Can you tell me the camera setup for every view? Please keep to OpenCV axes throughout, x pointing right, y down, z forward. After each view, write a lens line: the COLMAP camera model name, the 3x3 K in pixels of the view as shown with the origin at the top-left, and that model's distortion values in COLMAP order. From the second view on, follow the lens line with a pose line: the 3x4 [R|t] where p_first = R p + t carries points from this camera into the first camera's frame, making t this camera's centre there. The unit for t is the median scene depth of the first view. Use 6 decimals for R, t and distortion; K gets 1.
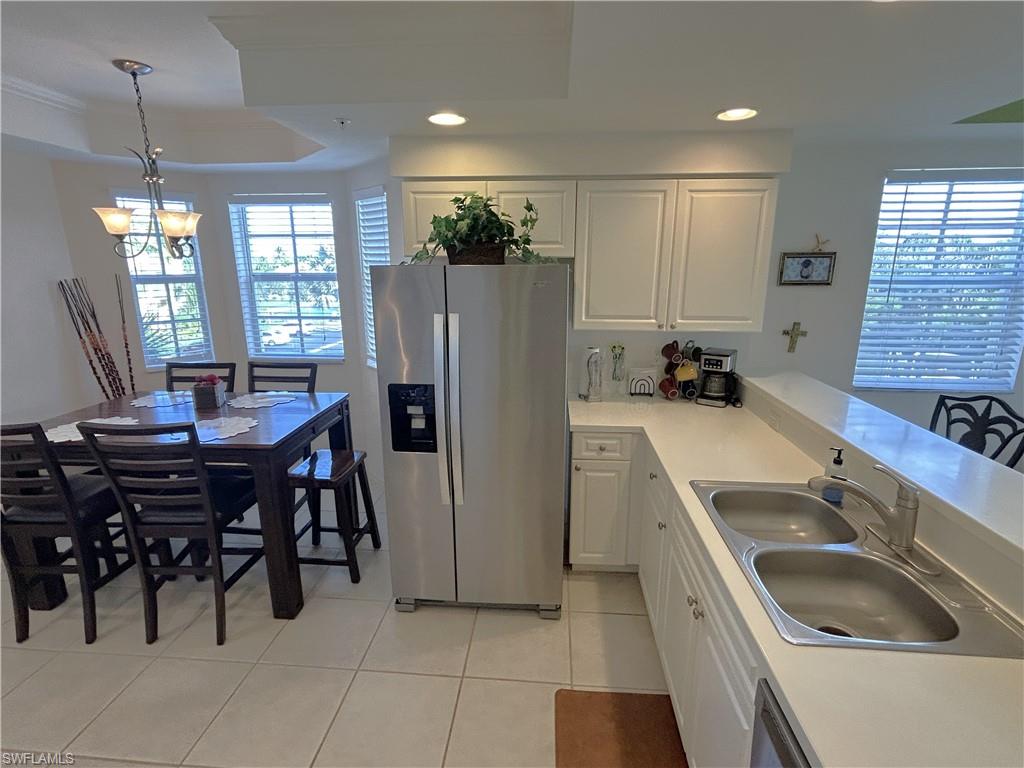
lens RADIAL K [[513.8, 0, 511.2], [0, 513.8, 382.3], [0, 0, 1]] dist [-0.003772, -0.000130]
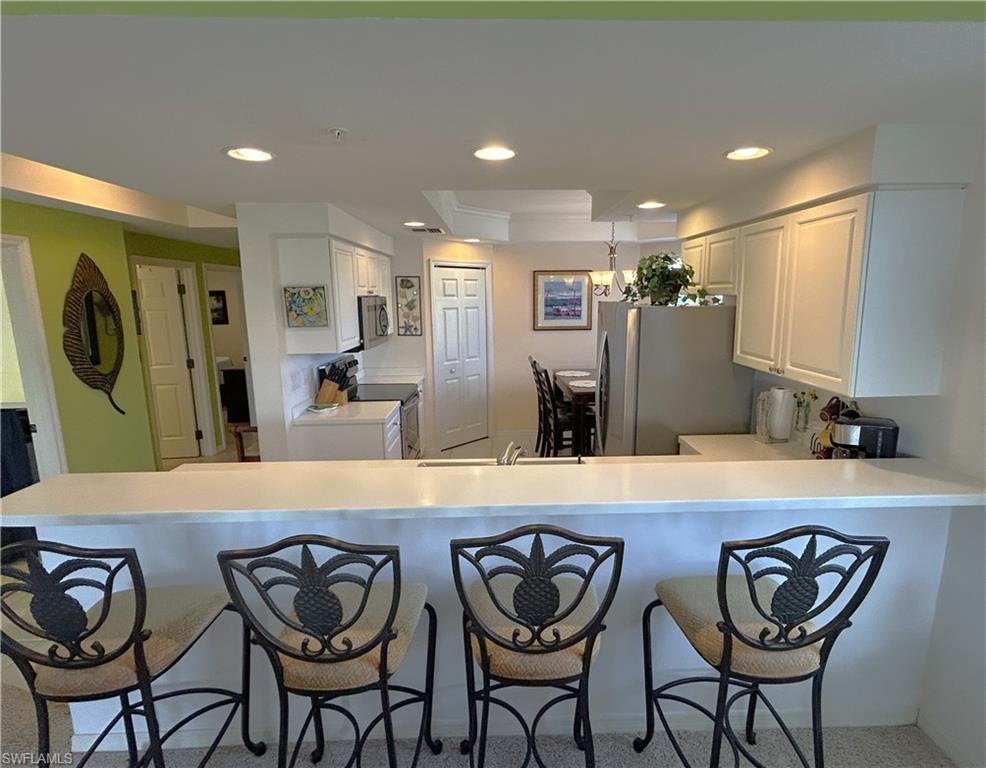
lens RADIAL K [[501.1, 0, 512.2], [0, 501.1, 386.0], [0, 0, 1]] dist [0.000749, -0.000043]
pose [[0.113671, 0.178727, -0.977310, 1.113203], [-0.228659, 0.961985, 0.149329, -0.105943], [0.966847, 0.206496, 0.150218, 0.406384]]
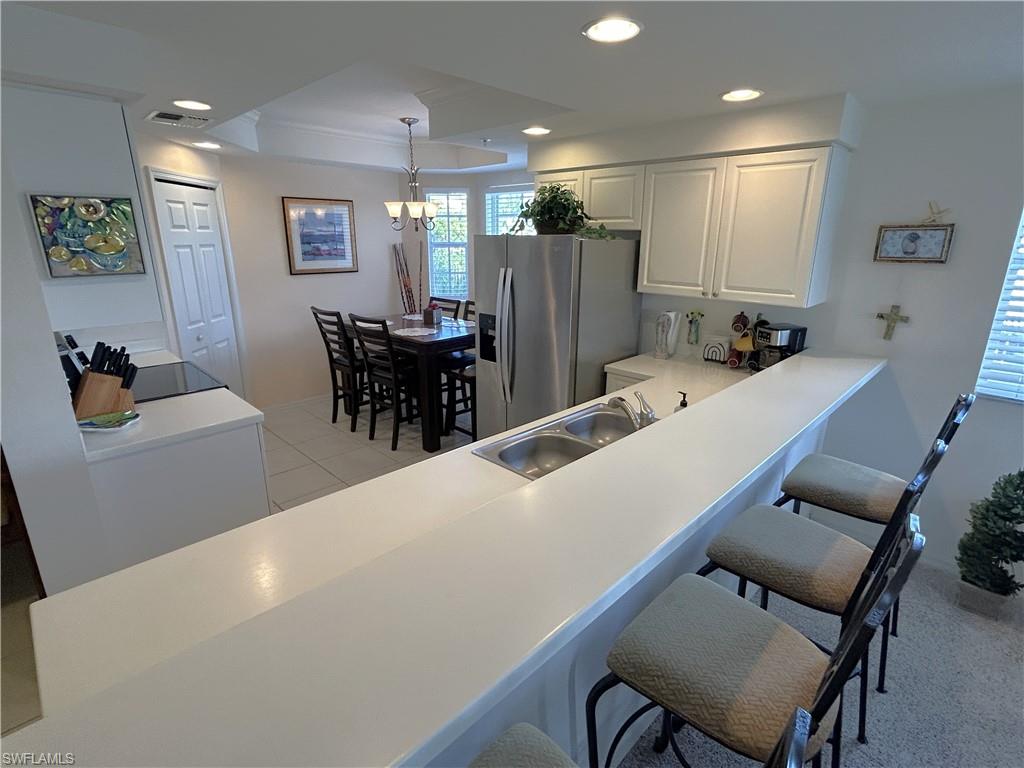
lens RADIAL K [[501.6, 0, 511.6], [0, 501.6, 381.6], [0, 0, 1]] dist [-0.000164, 0.001277]
pose [[0.762880, 0.185666, -0.619307, 0.663804], [-0.160221, 0.982291, 0.097123, 0.036461], [0.626373, 0.025133, 0.779119, -0.085838]]
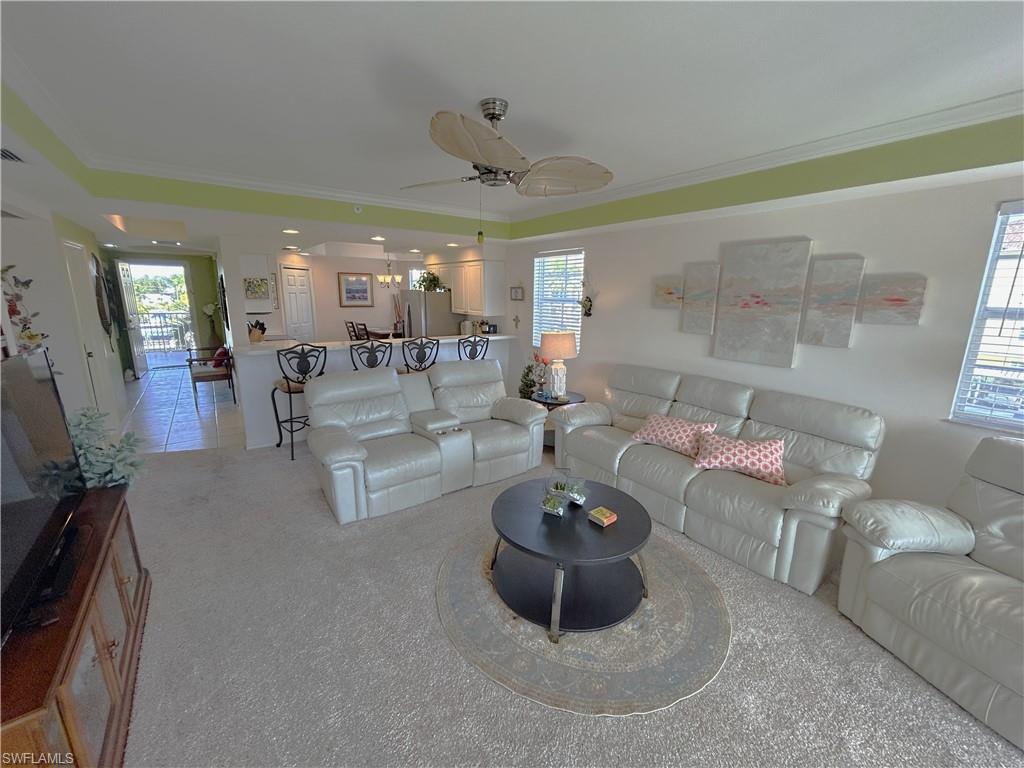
lens RADIAL K [[415.2, 0, 513.6], [0, 415.2, 383.1], [0, 0, 1]] dist [-0.000385, 0.000347]
pose [[0.654029, 0.173493, -0.736305, 2.230719], [-0.196086, 0.978958, 0.056493, 0.094773], [0.730613, 0.107432, 0.674287, -0.330166]]
